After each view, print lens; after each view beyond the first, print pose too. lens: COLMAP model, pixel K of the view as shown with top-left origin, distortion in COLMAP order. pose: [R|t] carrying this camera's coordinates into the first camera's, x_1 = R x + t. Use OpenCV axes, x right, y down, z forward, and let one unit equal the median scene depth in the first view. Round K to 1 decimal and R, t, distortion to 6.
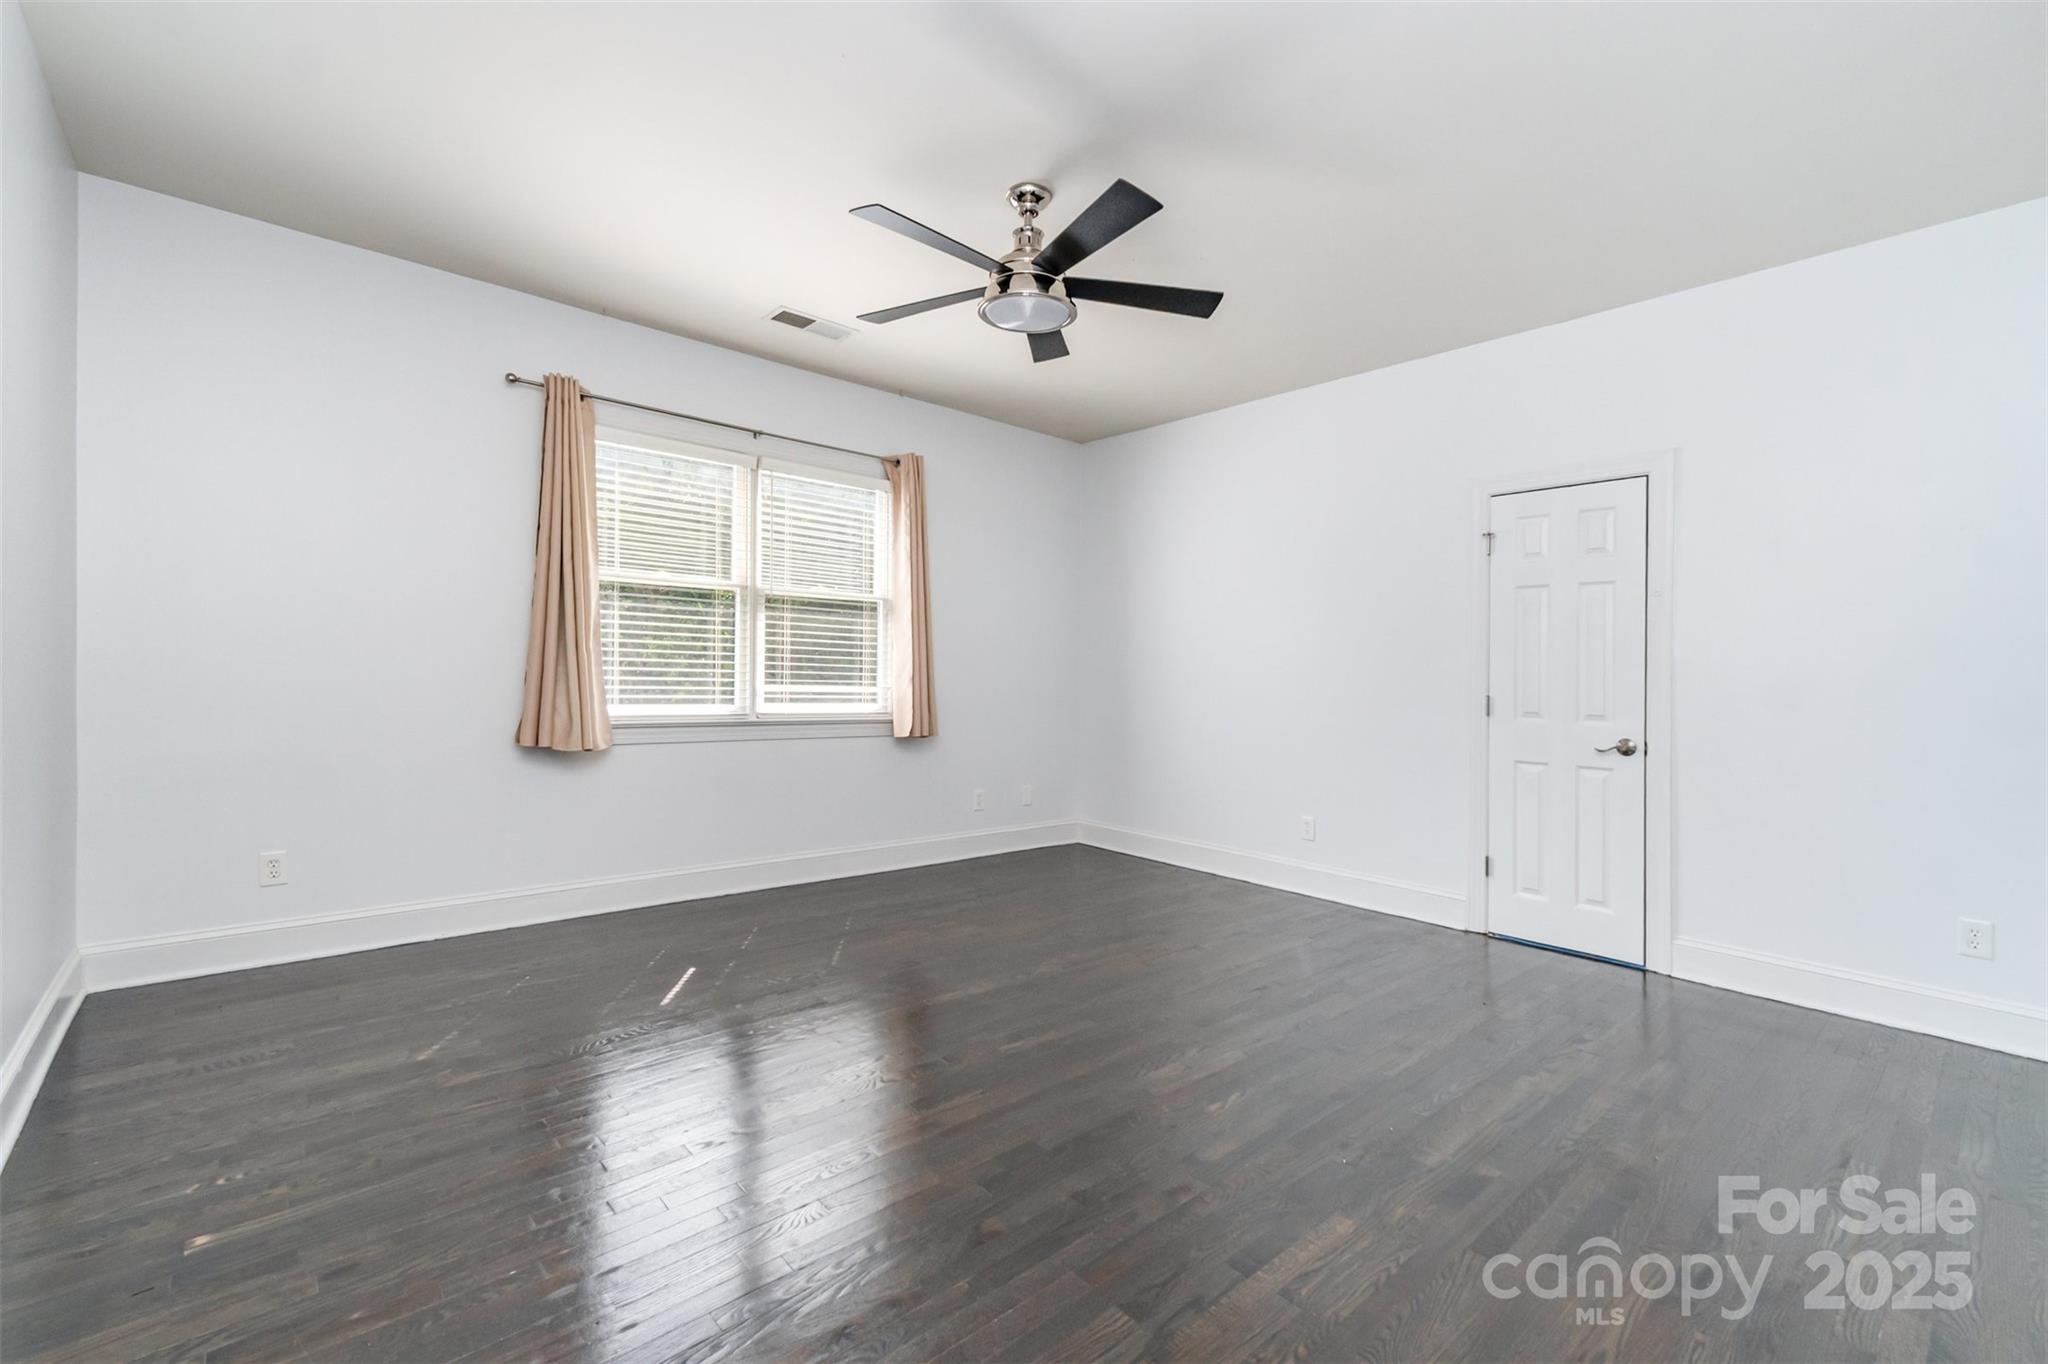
lens RADIAL K [[864.5, 0, 1017.5], [0, 864.5, 692.7], [0, 0, 1]] dist [0.003976, 0.000886]
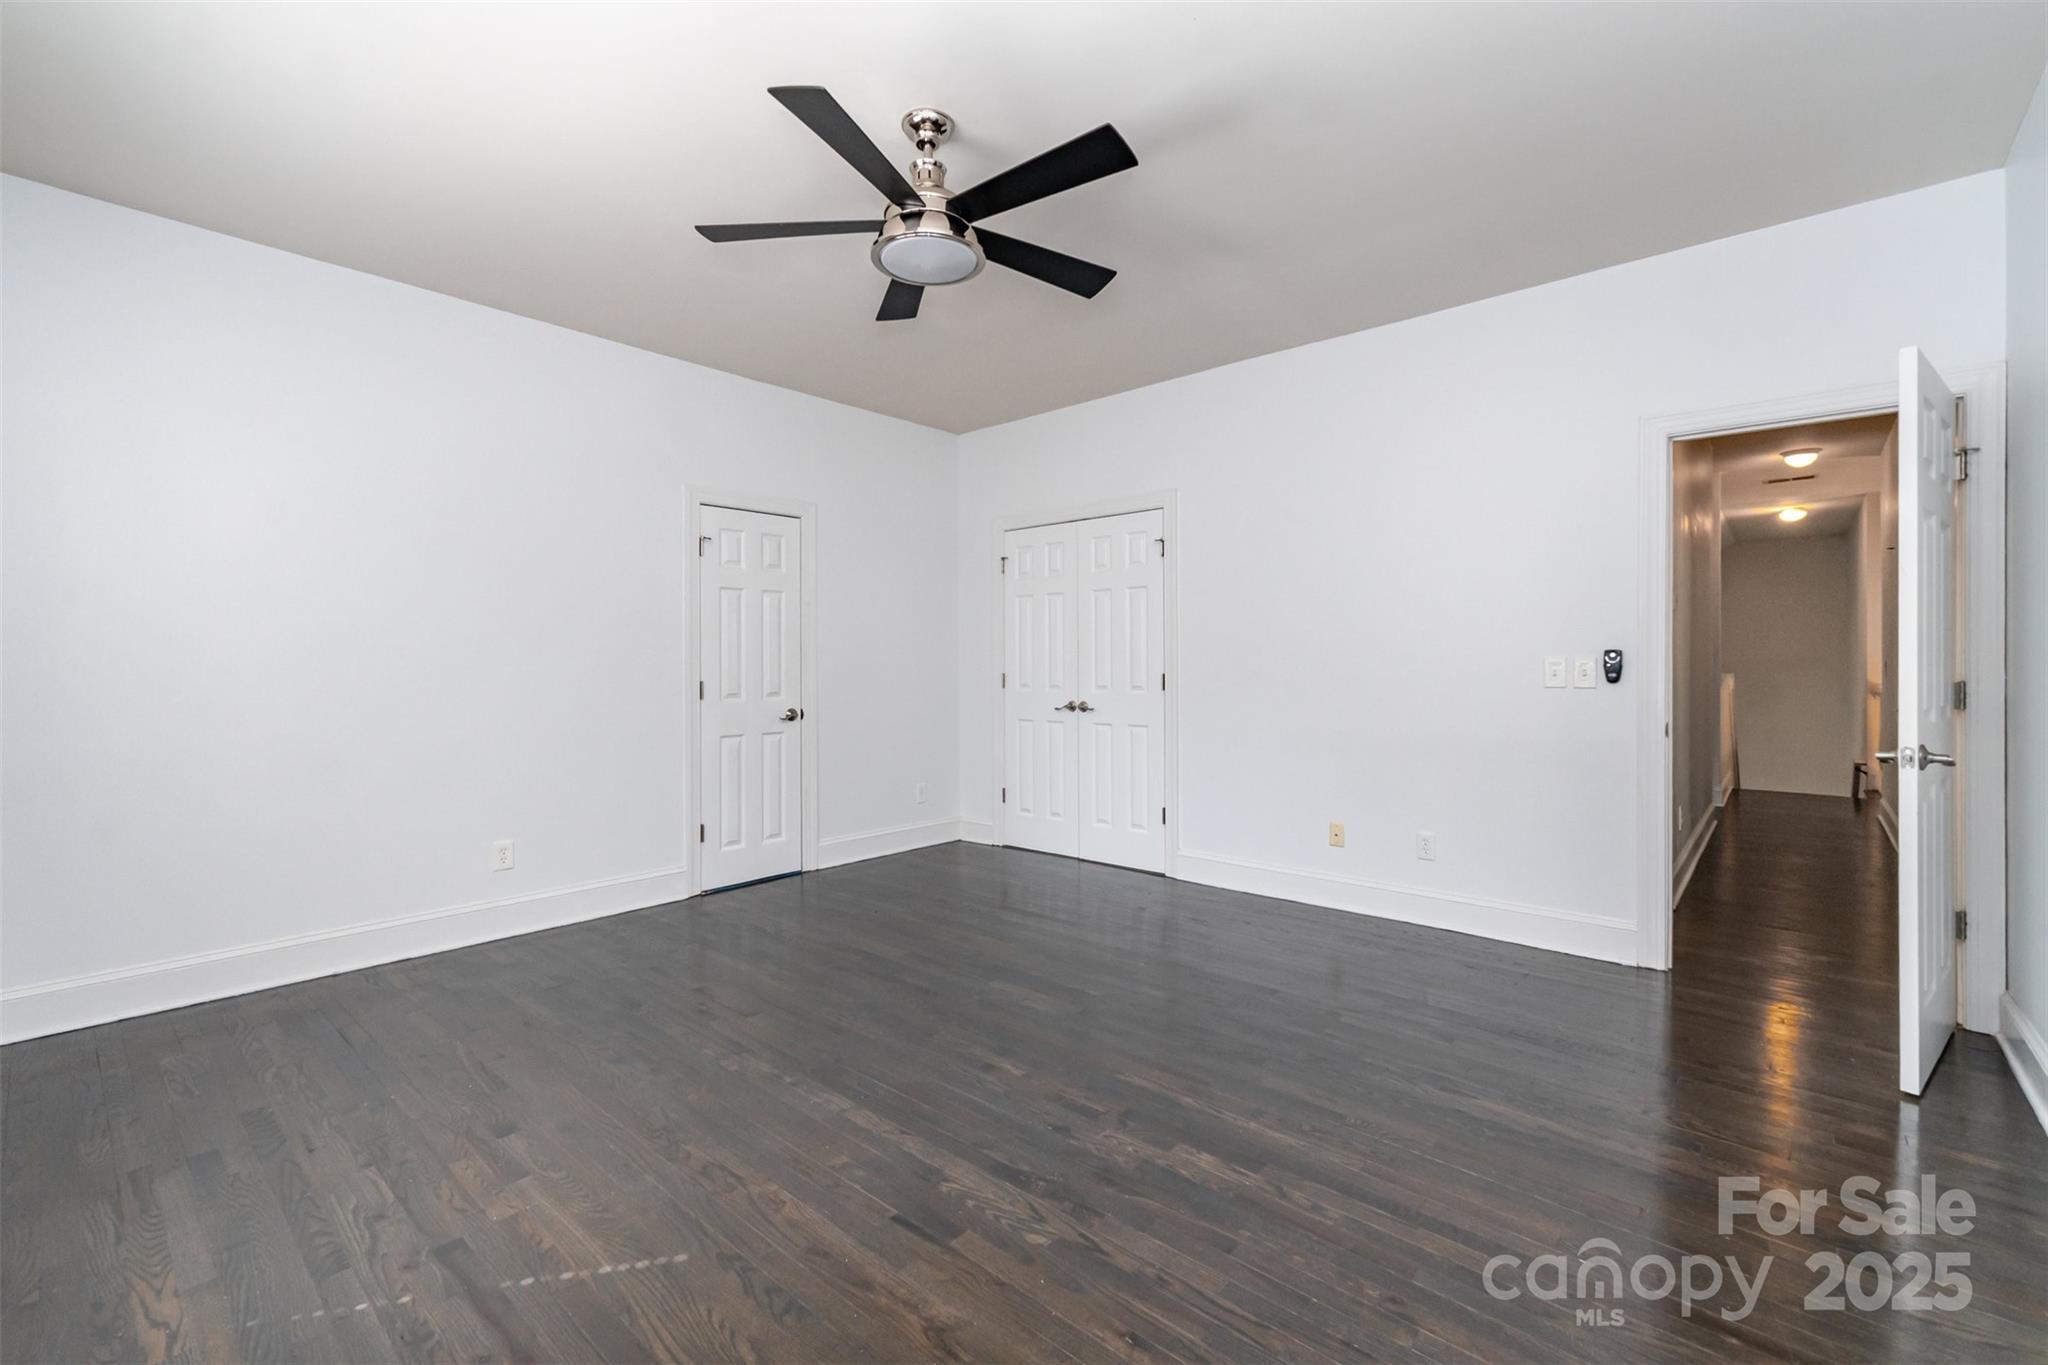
lens RADIAL K [[864.5, 0, 1017.5], [0, 864.5, 693.2], [0, 0, 1]] dist [0.003976, 0.000886]
pose [[-0.115825, -0.055189, 0.991735, -0.705130], [0.024067, 0.998006, 0.058349, -0.042807], [-0.992978, 0.030627, -0.114265, 0.833165]]
